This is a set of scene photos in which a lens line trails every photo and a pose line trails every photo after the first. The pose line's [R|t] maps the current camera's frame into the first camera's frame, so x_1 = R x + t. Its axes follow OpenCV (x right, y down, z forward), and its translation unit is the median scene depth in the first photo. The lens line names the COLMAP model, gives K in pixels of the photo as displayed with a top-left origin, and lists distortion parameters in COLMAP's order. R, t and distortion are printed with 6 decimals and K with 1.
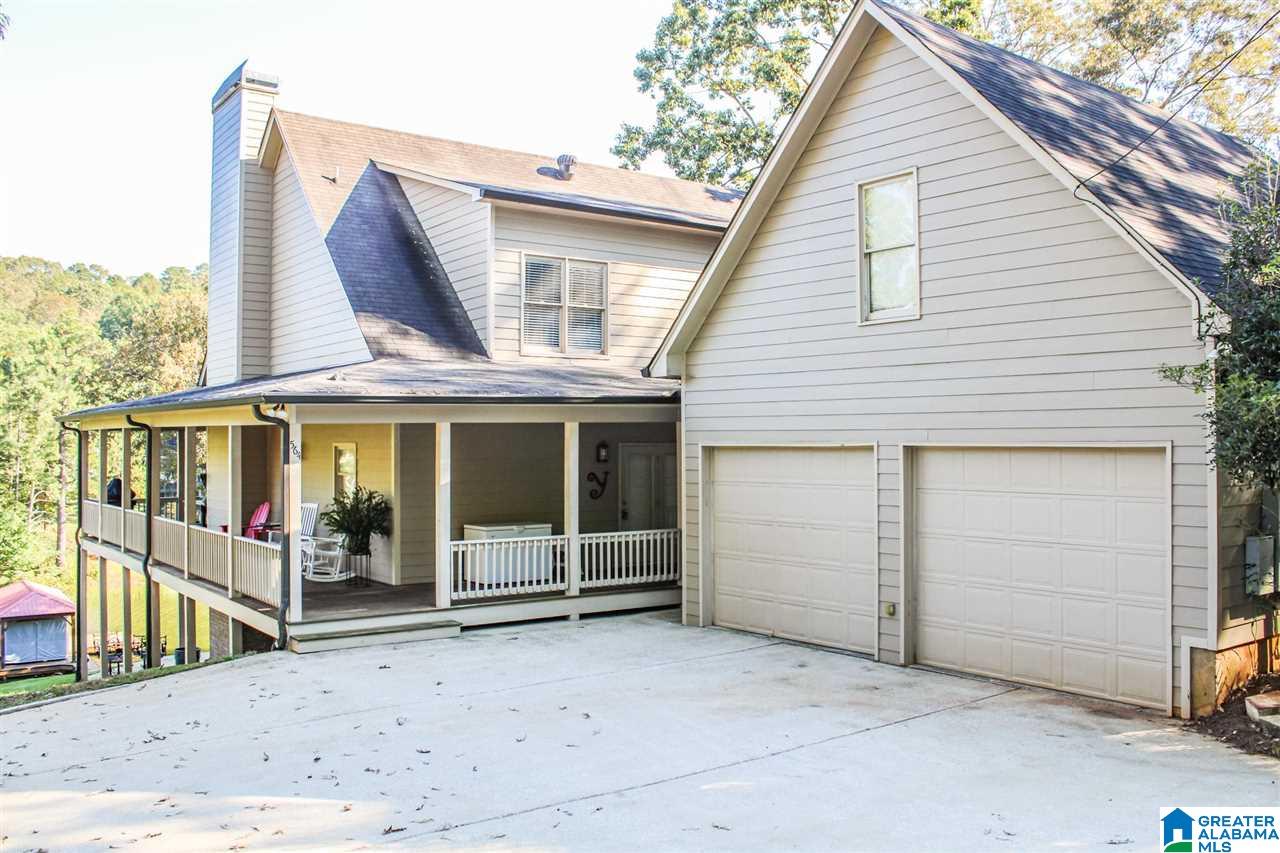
lens RADIAL K [[1079.9, 0, 640.0], [0, 1079.9, 426.5], [0, 0, 1]] dist [-0.182791, 0.174015]
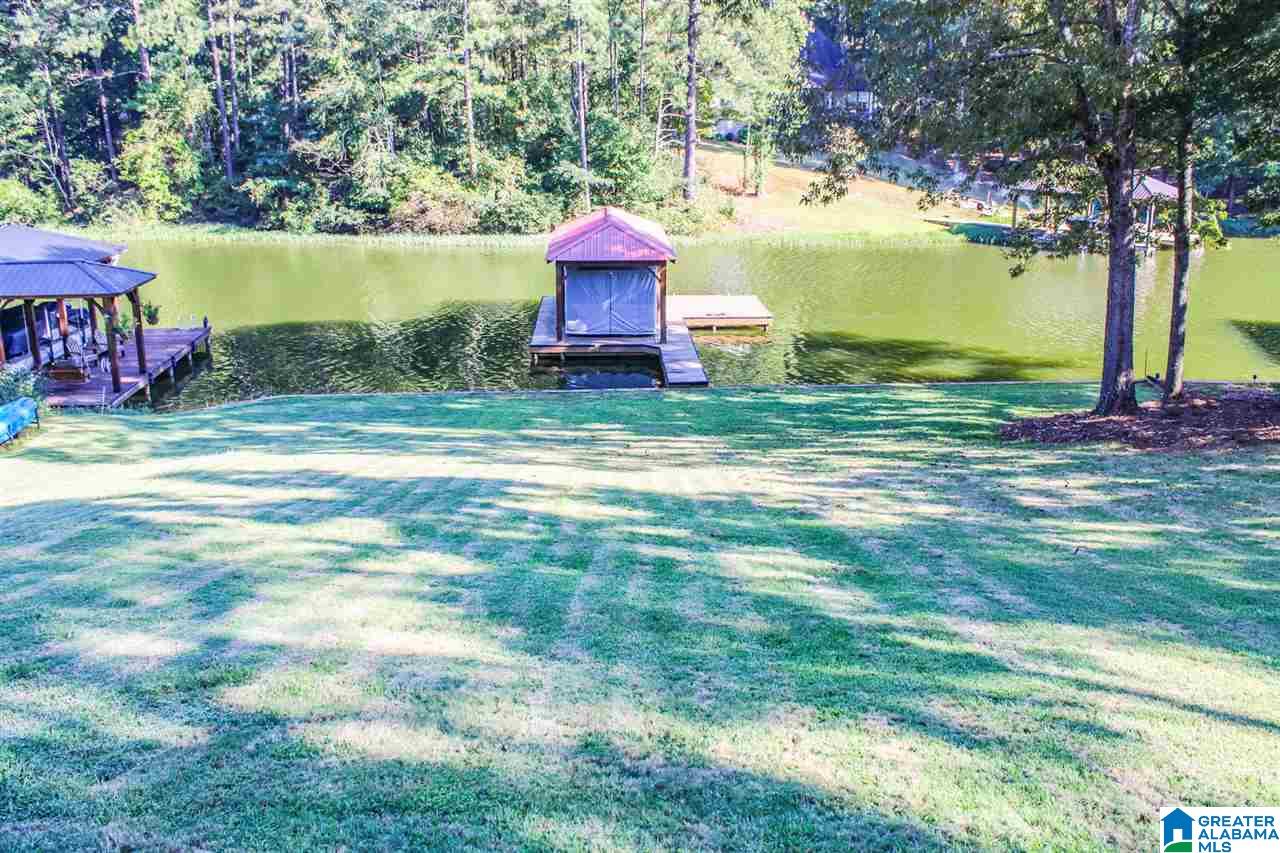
lens RADIAL K [[1079.9, 0, 640.0], [0, 1079.9, 426.5], [0, 0, 1]] dist [-0.182791, 0.174015]
pose [[0.828929, 0.166481, -0.534005, -0.144547], [0.005157, 0.952366, 0.304913, 0.055718], [0.559331, -0.255505, 0.788585, 0.325549]]
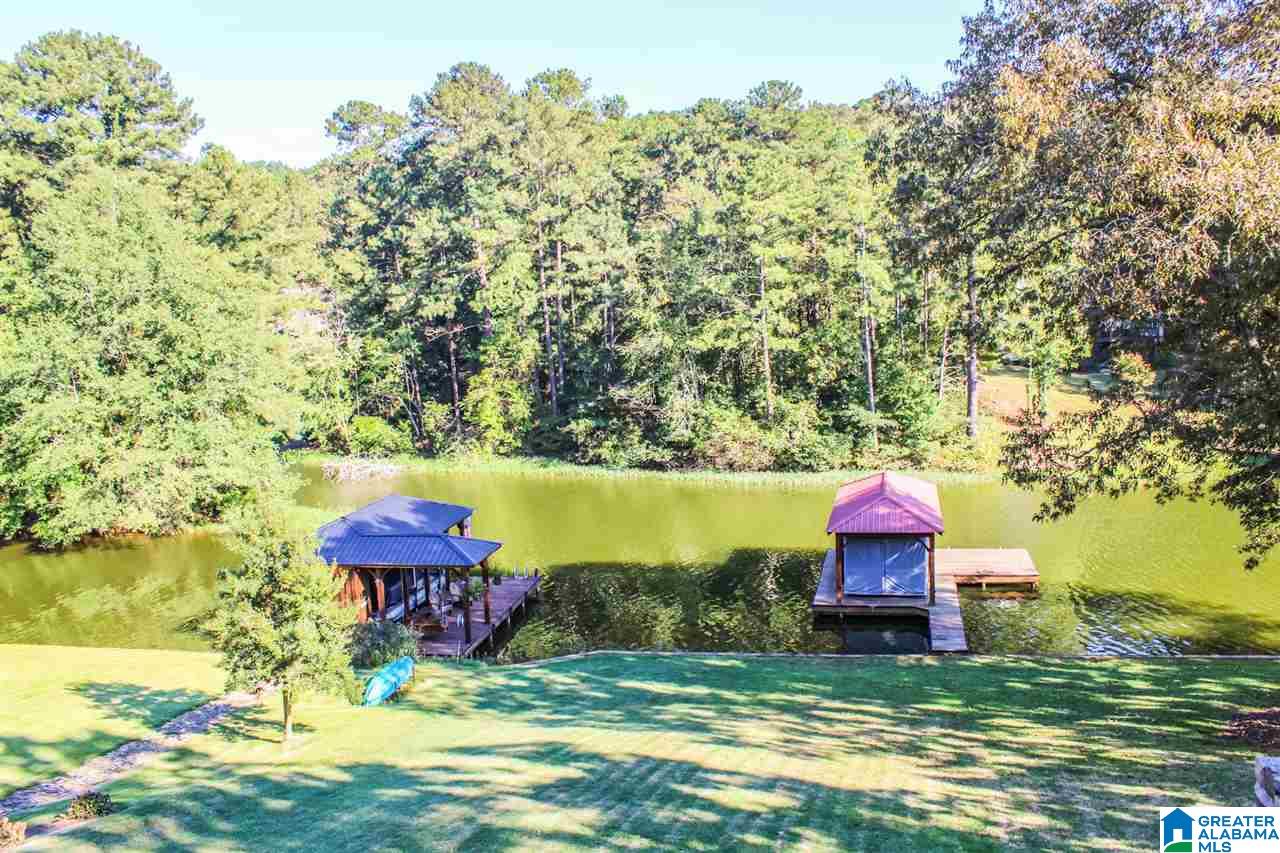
lens RADIAL K [[1070.1, 0, 637.6], [0, 1070.1, 422.2], [0, 0, 1]] dist [-0.167956, 0.138804]
pose [[0.642995, 0.055337, -0.763869, -0.104670], [0.055985, 0.991322, 0.118940, 0.012629], [0.763822, -0.119243, 0.634317, 0.293008]]
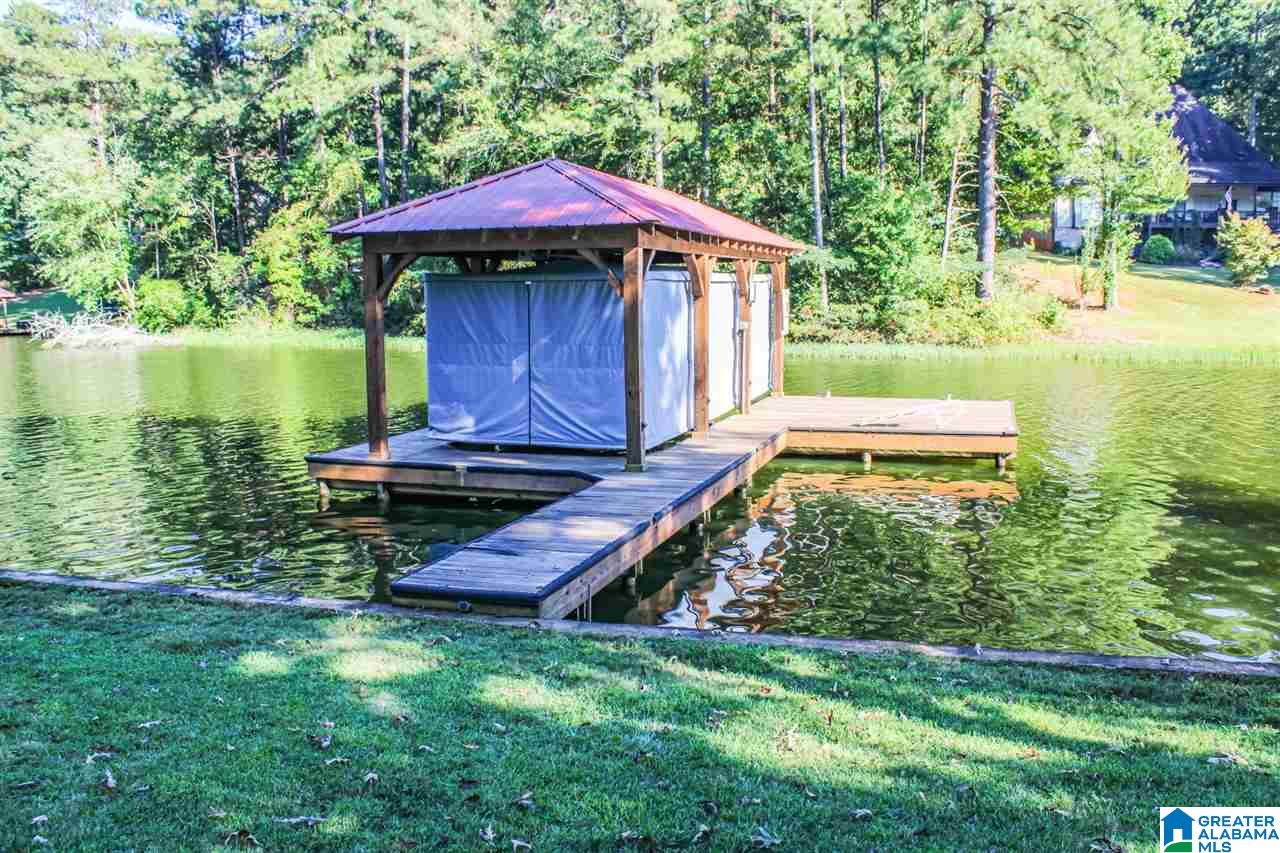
lens RADIAL K [[1079.9, 0, 640.0], [0, 1079.9, 426.5], [0, 0, 1]] dist [-0.182791, 0.174015]
pose [[0.583858, 0.097846, -0.805938, -0.252615], [0.021478, 0.990502, 0.135814, 0.128740], [0.811571, -0.096606, 0.576211, 0.593711]]
